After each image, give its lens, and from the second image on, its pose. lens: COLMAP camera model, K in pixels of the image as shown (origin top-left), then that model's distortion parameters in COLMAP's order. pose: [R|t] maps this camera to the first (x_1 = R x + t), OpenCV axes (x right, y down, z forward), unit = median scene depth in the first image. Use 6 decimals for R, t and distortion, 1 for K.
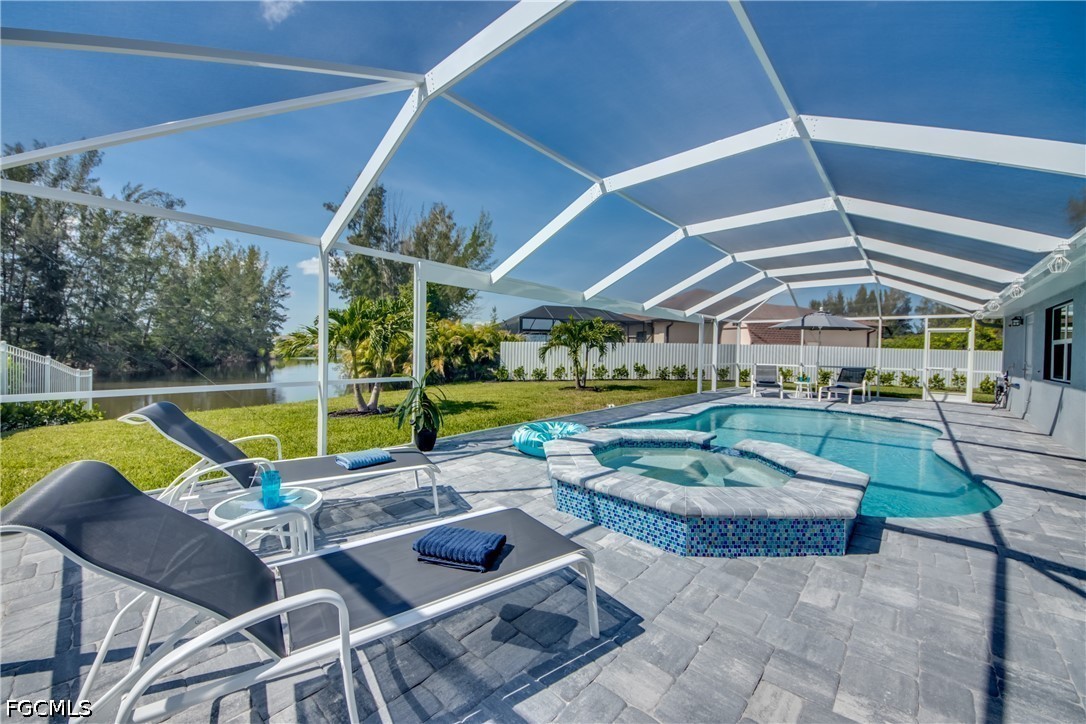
lens RADIAL K [[415.1, 0, 539.1], [0, 415.1, 357.8], [0, 0, 1]] dist [0.011739, -0.009625]
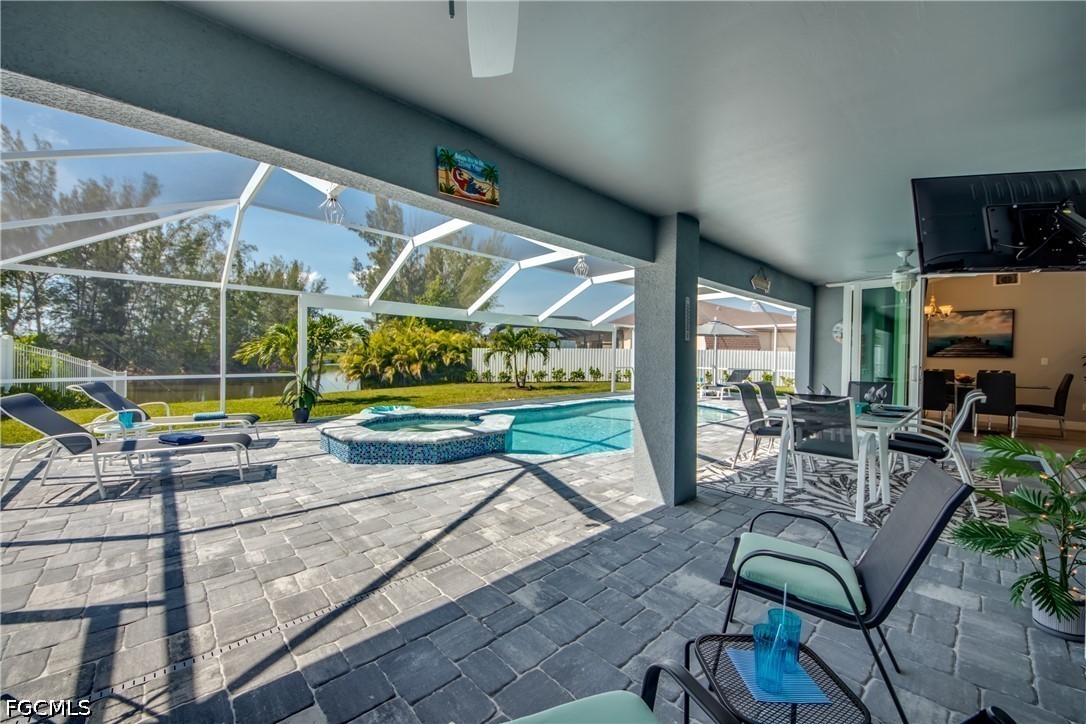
lens RADIAL K [[415.1, 0, 540.1], [0, 415.1, 358.8], [0, 0, 1]] dist [0.011739, -0.009625]
pose [[0.996598, -0.002465, -0.082382, 0.184178], [0.001421, 0.999918, -0.012733, 0.004385], [0.082407, 0.012572, 0.996519, -0.106460]]
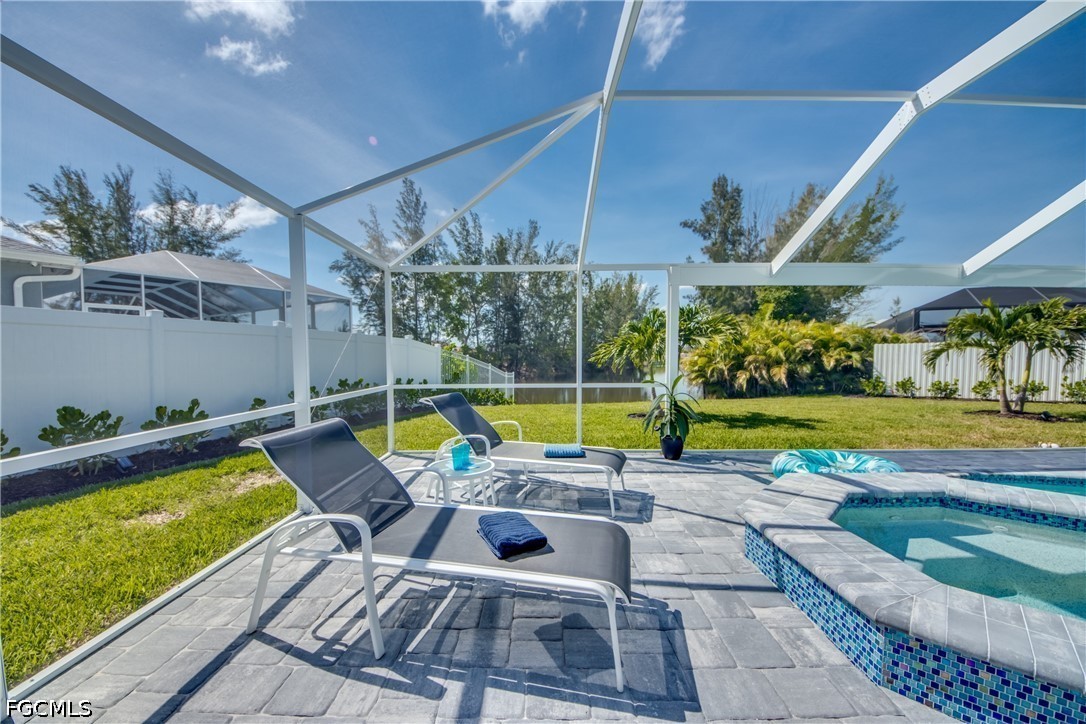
lens RADIAL K [[415.1, 0, 534.2], [0, 415.1, 365.9], [0, 0, 1]] dist [0.011739, -0.009625]
pose [[0.666317, 0.001254, -0.745668, 0.062597], [-0.001522, 0.999999, 0.000322, 0.001179], [0.745667, 0.000921, 0.666318, 0.029205]]
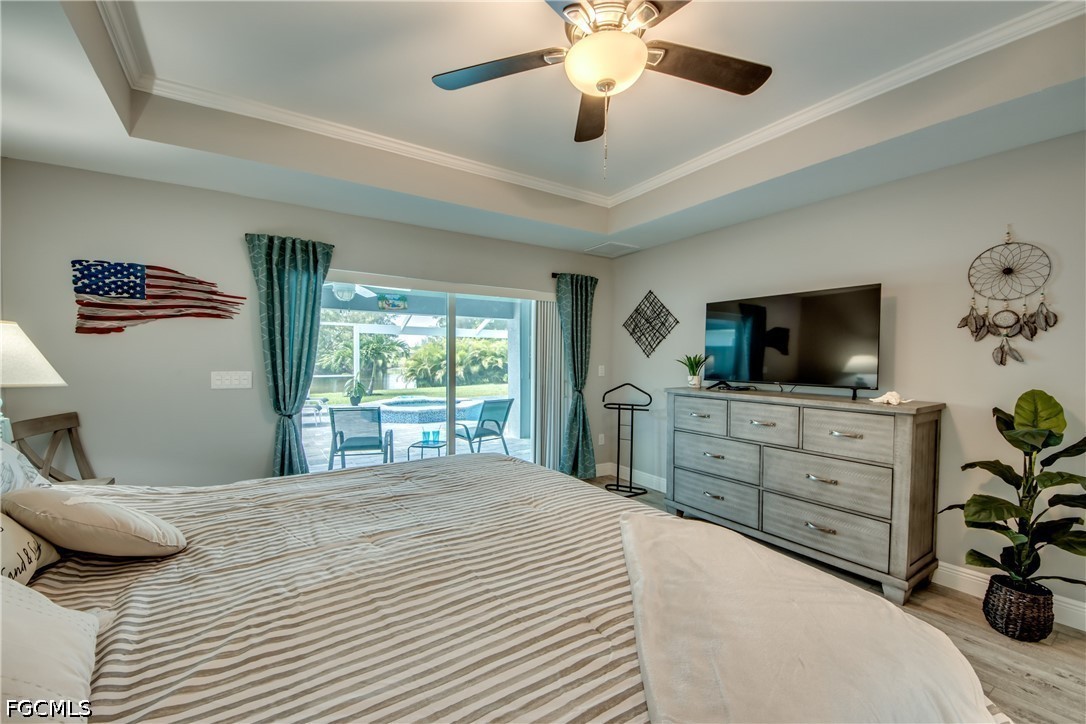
lens RADIAL K [[415.1, 0, 567.5], [0, 415.1, 364.5], [0, 0, 1]] dist [0.011739, -0.009625]
pose [[0.983488, -0.006789, -0.180847, 0.336806], [0.006148, 0.999973, -0.004101, 0.001197], [0.180870, 0.002921, 0.983503, -0.271858]]
